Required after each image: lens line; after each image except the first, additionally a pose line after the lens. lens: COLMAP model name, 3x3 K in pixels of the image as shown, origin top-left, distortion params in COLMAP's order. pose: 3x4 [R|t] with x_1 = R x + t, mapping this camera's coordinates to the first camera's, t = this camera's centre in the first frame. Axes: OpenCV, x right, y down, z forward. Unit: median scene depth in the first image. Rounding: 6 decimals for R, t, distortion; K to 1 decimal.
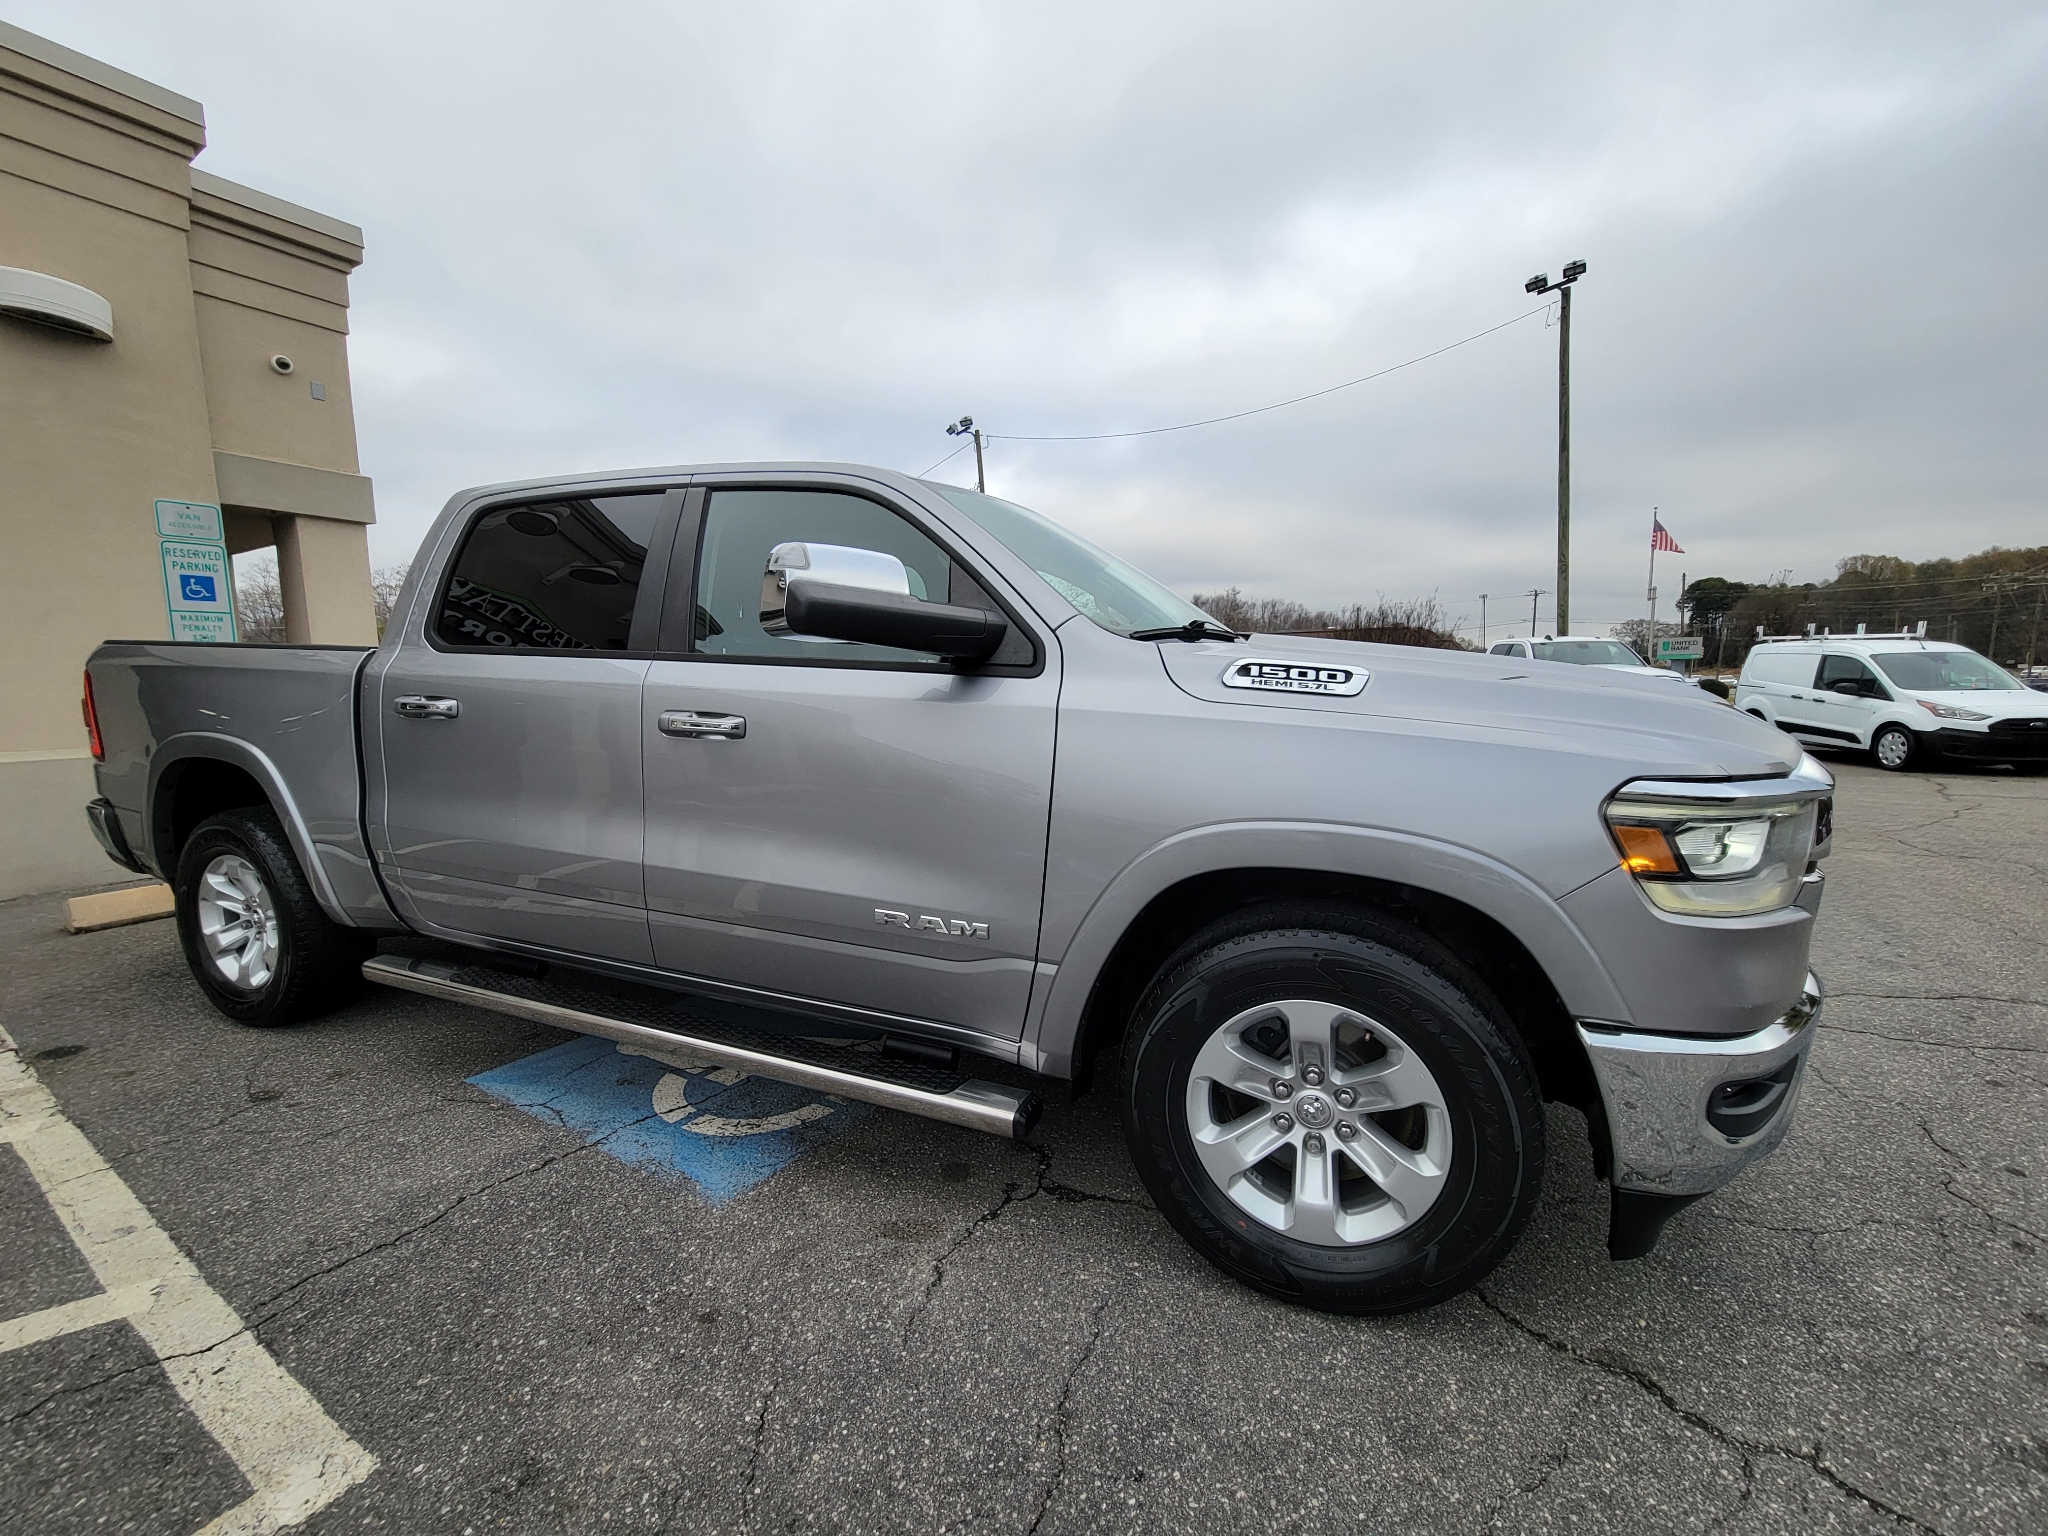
lens RADIAL K [[830.4, 0, 1034.9], [0, 830.4, 767.4], [0, 0, 1]] dist [-0.000001, -0.000170]
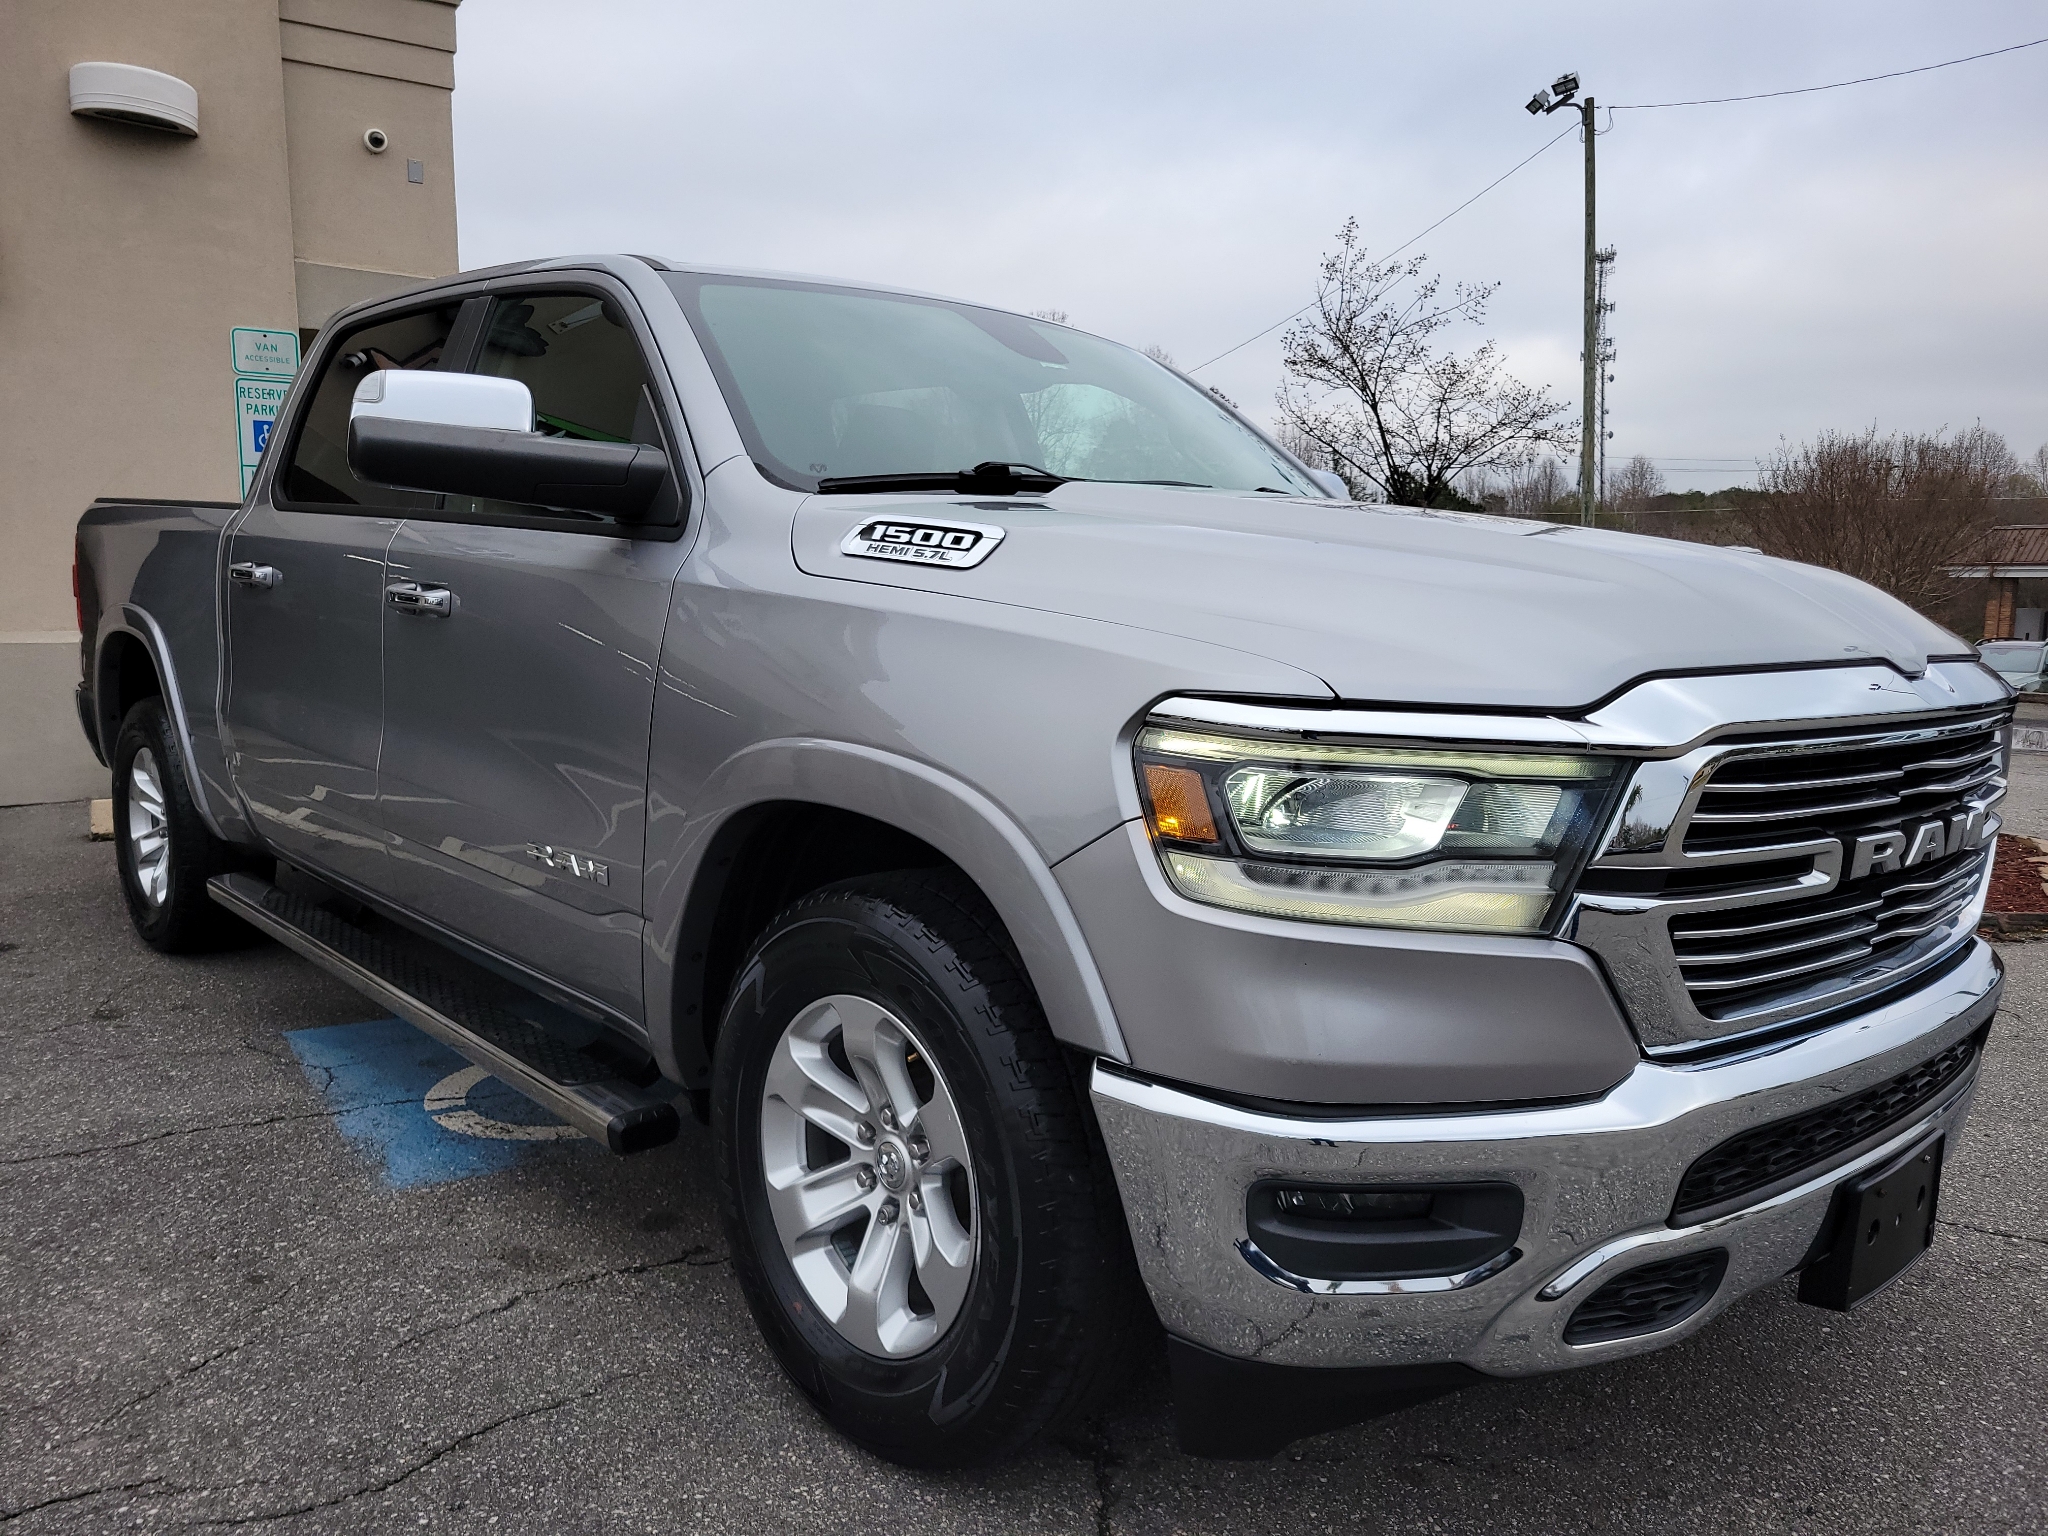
lens RADIAL K [[1531.6, 0, 1034.7], [0, 1531.6, 762.3], [0, 0, 1]] dist [0.053562, -0.030677]
pose [[0.902920, 0.070574, -0.423975, 0.787253], [-0.067159, 0.997477, 0.023014, 0.032272], [0.424529, 0.007694, 0.905382, -0.094718]]
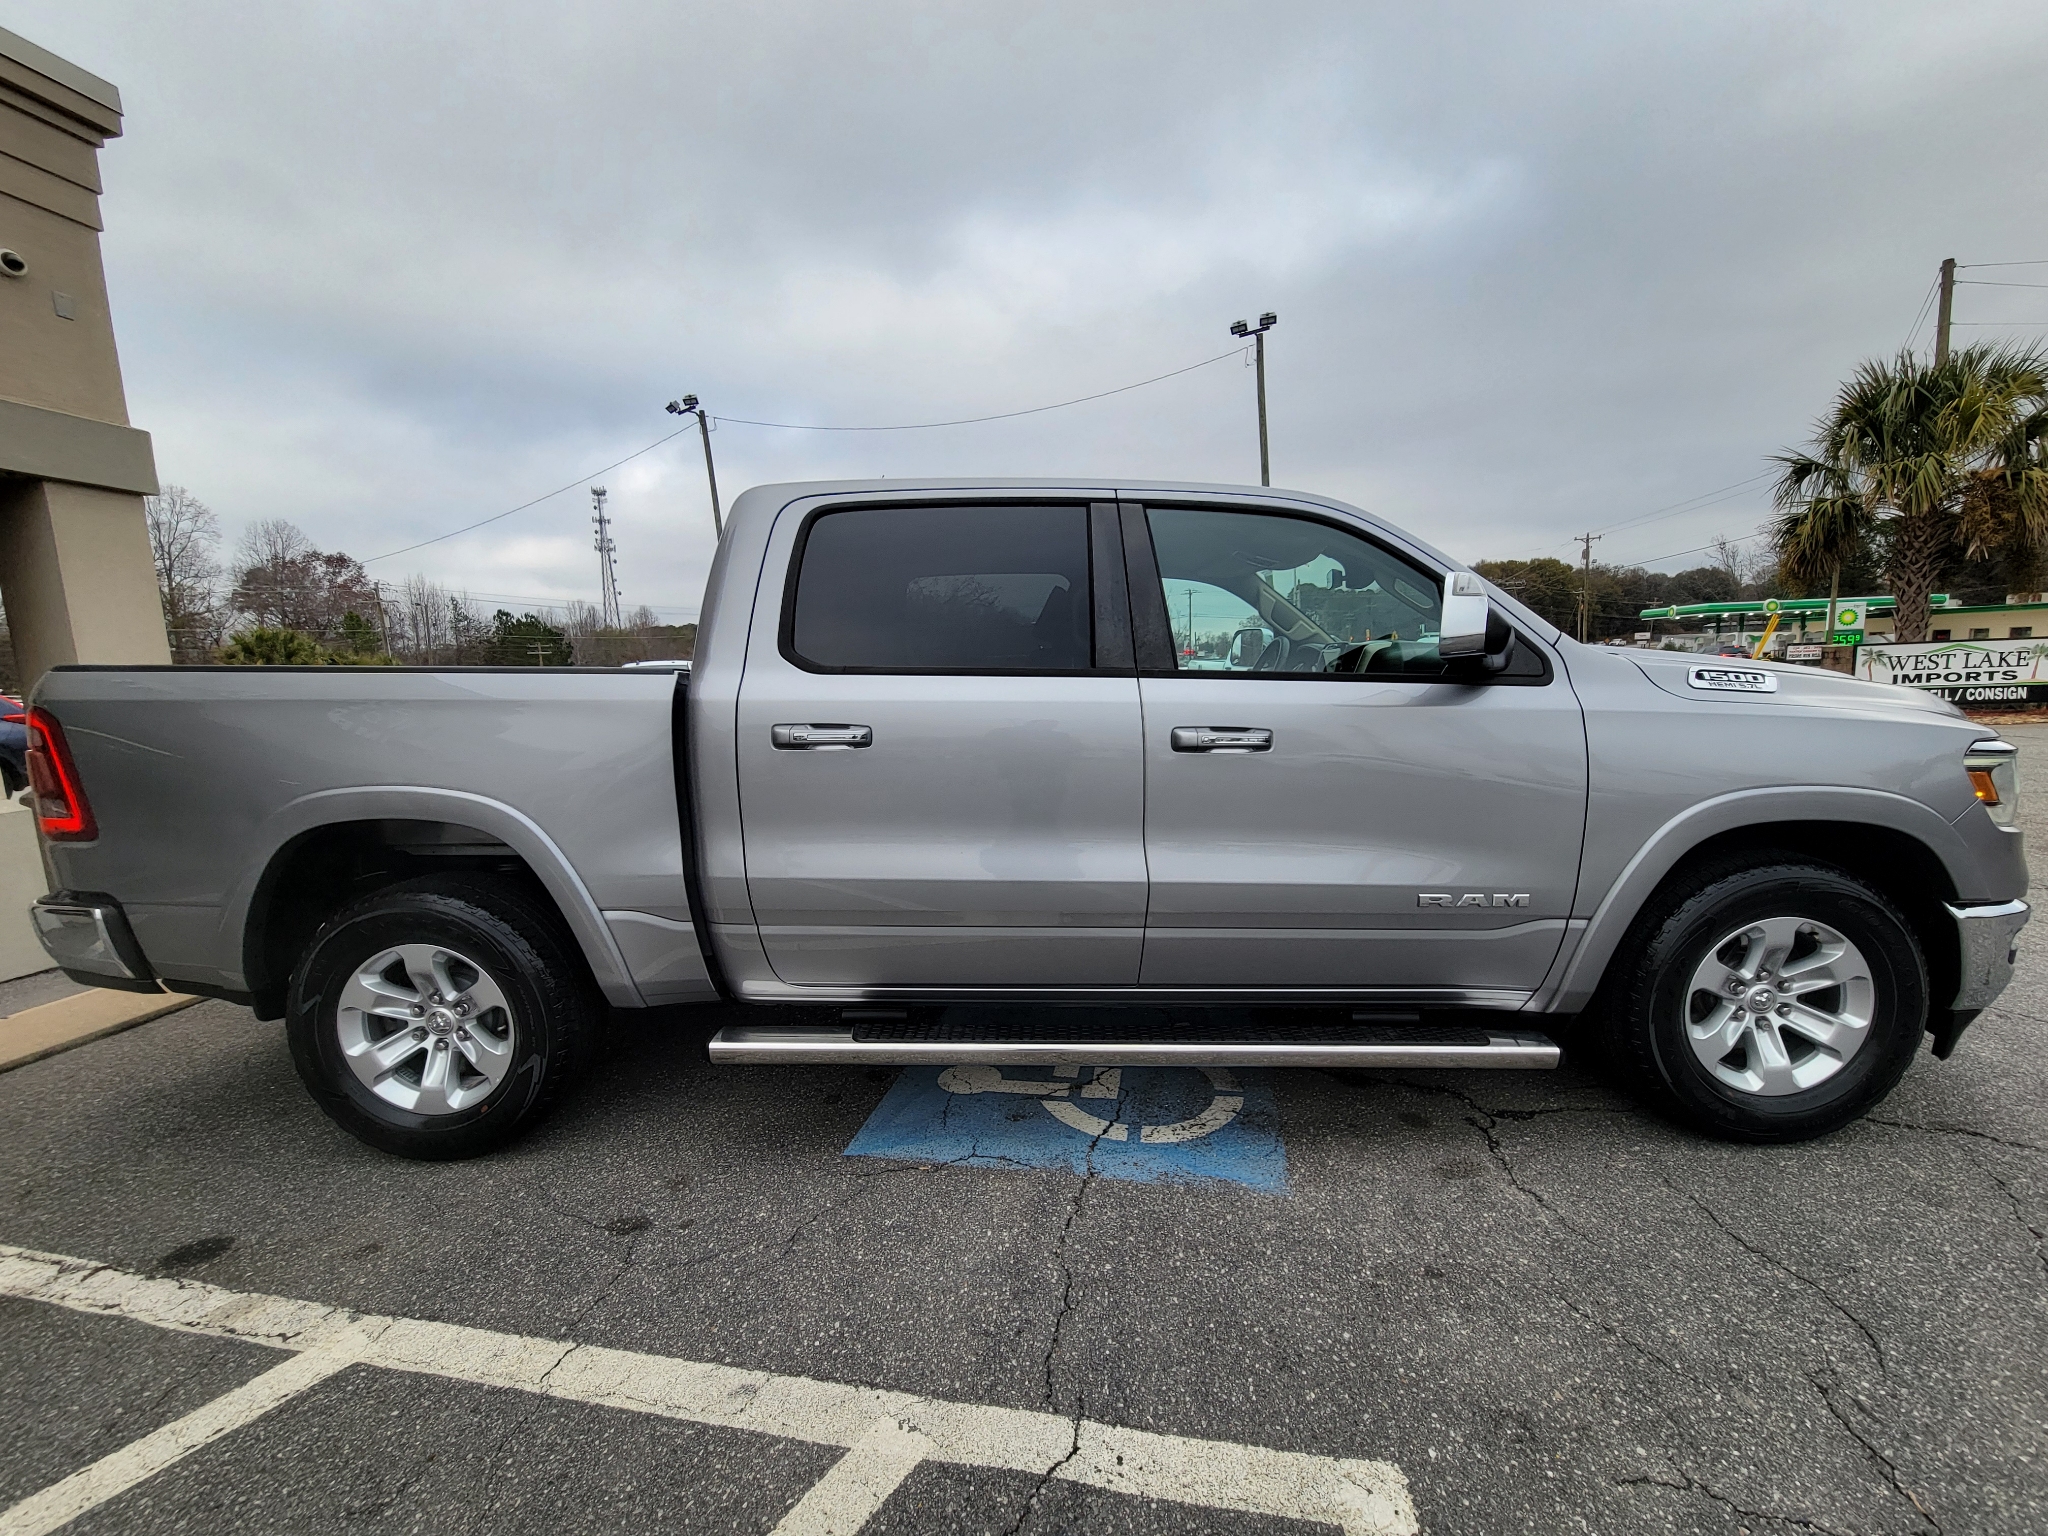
lens RADIAL K [[830.4, 0, 1034.9], [0, 830.4, 767.4], [0, 0, 1]] dist [-0.000001, -0.000170]
pose [[0.935079, -0.063879, 0.348635, -0.994089], [0.061750, 0.997943, 0.017227, -0.049666], [-0.349018, 0.005419, 0.937100, 0.117824]]
